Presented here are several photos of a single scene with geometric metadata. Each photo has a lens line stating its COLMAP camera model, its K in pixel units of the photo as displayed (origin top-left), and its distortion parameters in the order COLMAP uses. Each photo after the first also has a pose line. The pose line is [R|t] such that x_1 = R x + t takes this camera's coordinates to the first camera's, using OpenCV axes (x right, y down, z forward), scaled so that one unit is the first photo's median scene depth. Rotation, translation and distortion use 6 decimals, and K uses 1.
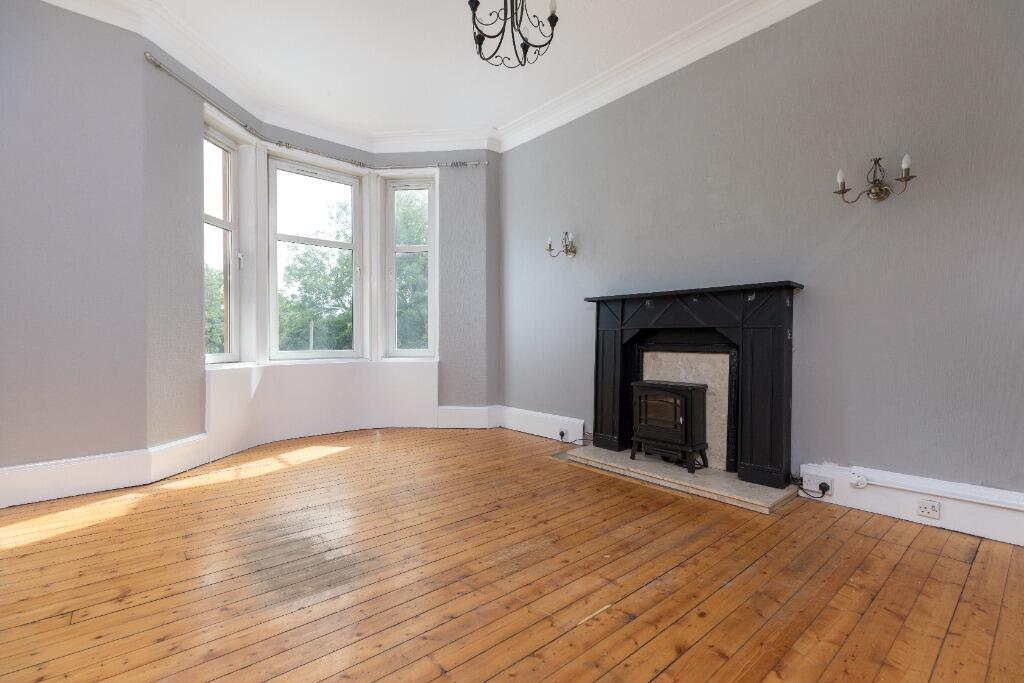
lens RADIAL K [[457.5, 0, 508.8], [0, 457.5, 339.5], [0, 0, 1]] dist [0.002053, -0.000355]
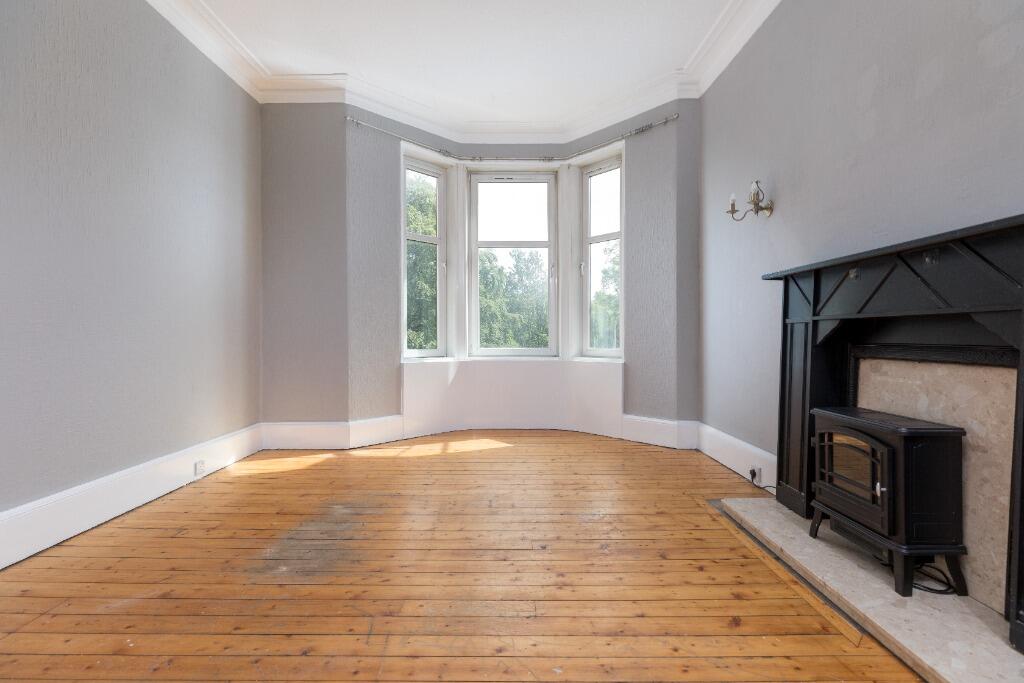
lens RADIAL K [[457.5, 0, 508.8], [0, 457.5, 339.5], [0, 0, 1]] dist [0.002053, -0.000355]
pose [[0.758878, 0.003125, -0.651226, 0.350849], [-0.000264, 0.999990, 0.004491, 0.000001], [0.651233, -0.003236, 0.758871, 0.278303]]
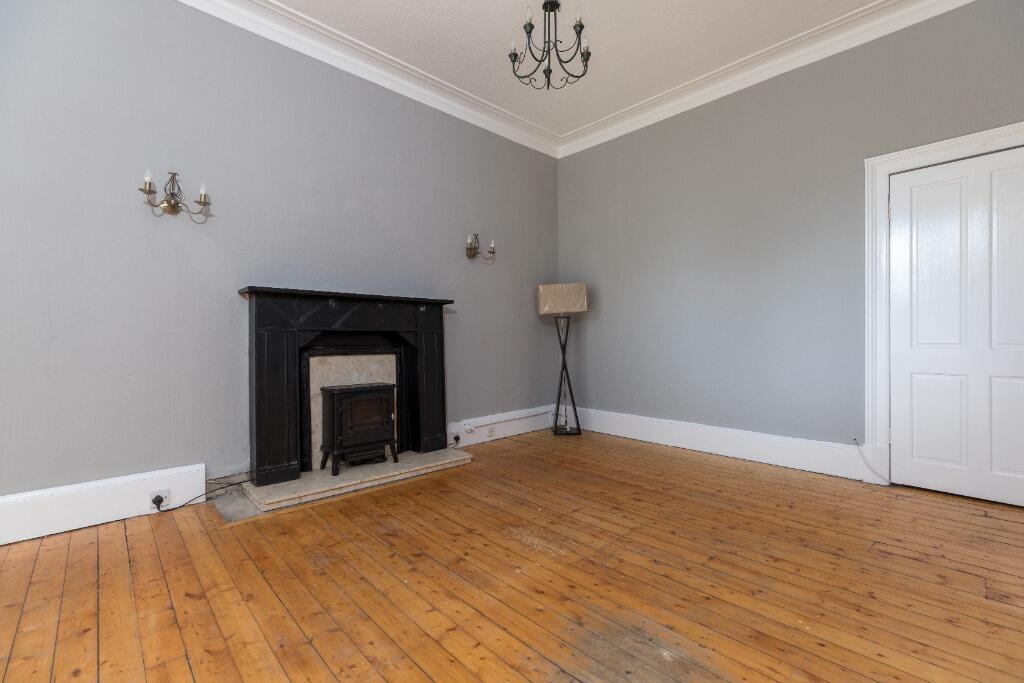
lens RADIAL K [[458.8, 0, 514.4], [0, 458.8, 340.3], [0, 0, 1]] dist [0.000656, -0.000046]
pose [[-0.063820, -0.001927, 0.997960, -0.639896], [0.009193, 0.999955, 0.002519, -0.003311], [-0.997919, 0.009335, -0.063800, 0.689359]]
